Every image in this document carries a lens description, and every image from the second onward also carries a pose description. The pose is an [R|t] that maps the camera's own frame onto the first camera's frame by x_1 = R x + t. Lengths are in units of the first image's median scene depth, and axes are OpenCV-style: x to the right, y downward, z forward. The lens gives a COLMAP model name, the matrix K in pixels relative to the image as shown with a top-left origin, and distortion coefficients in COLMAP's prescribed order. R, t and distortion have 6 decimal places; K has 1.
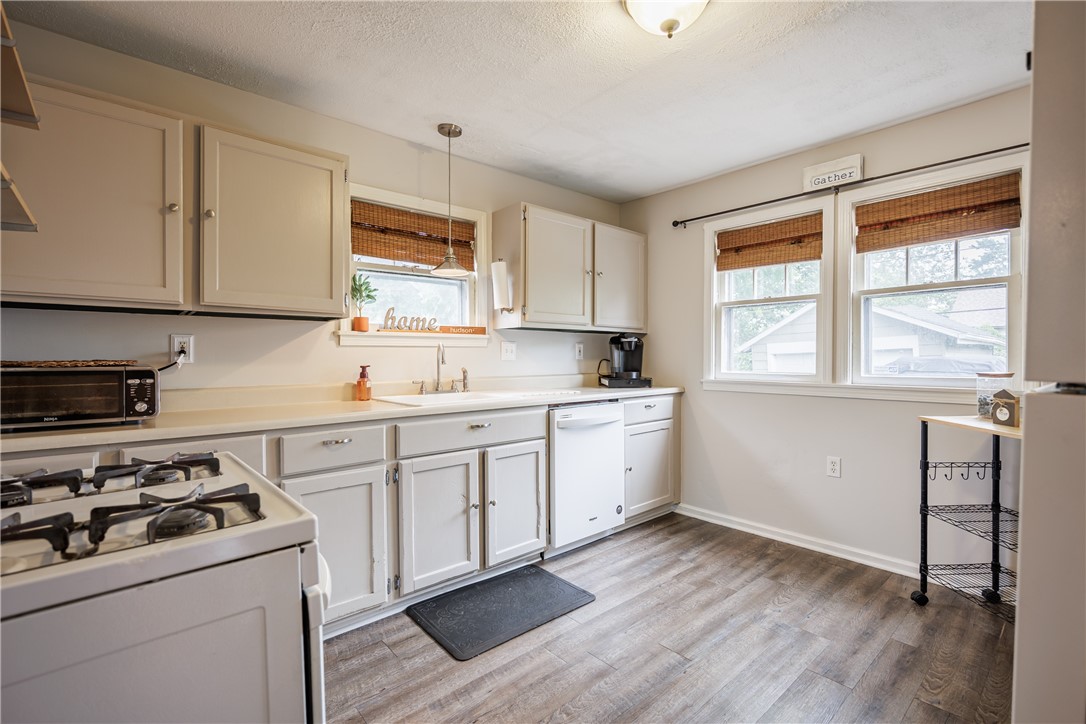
lens RADIAL K [[498.9, 0, 543.6], [0, 498.9, 361.0], [0, 0, 1]] dist [-0.007649, 0.000449]
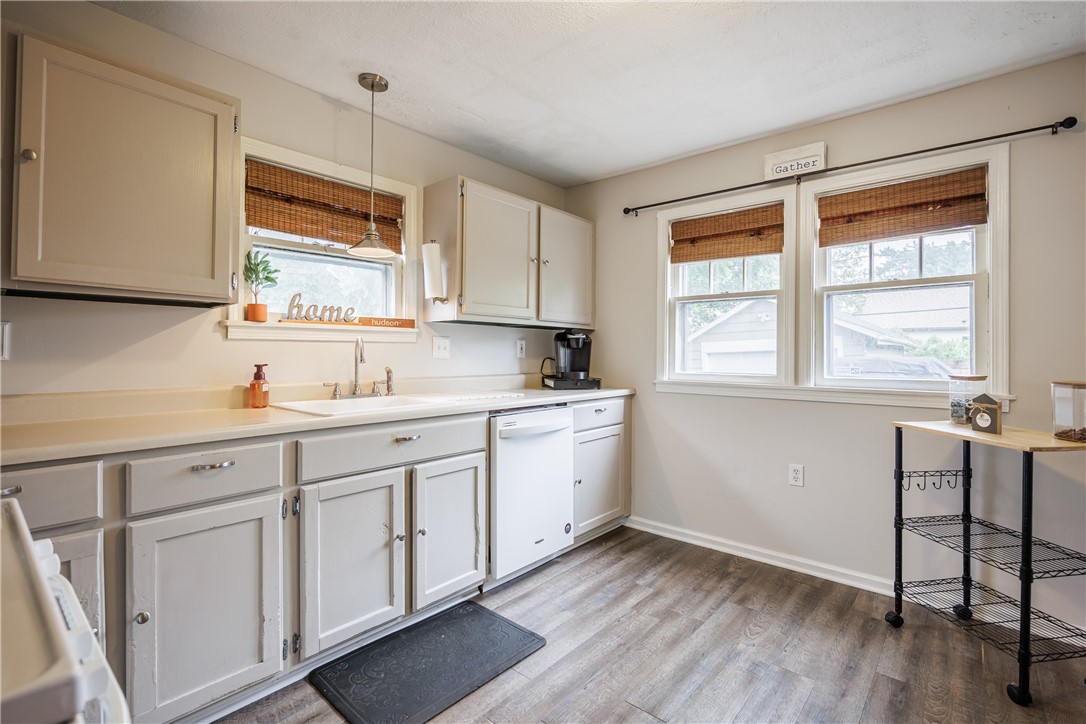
lens RADIAL K [[498.9, 0, 539.2], [0, 498.9, 352.1], [0, 0, 1]] dist [-0.007649, 0.000449]
pose [[0.991167, 0.007680, 0.132396, -0.020349], [-0.006131, 0.999908, -0.012105, -0.003349], [-0.132477, 0.011187, 0.991123, 0.147256]]
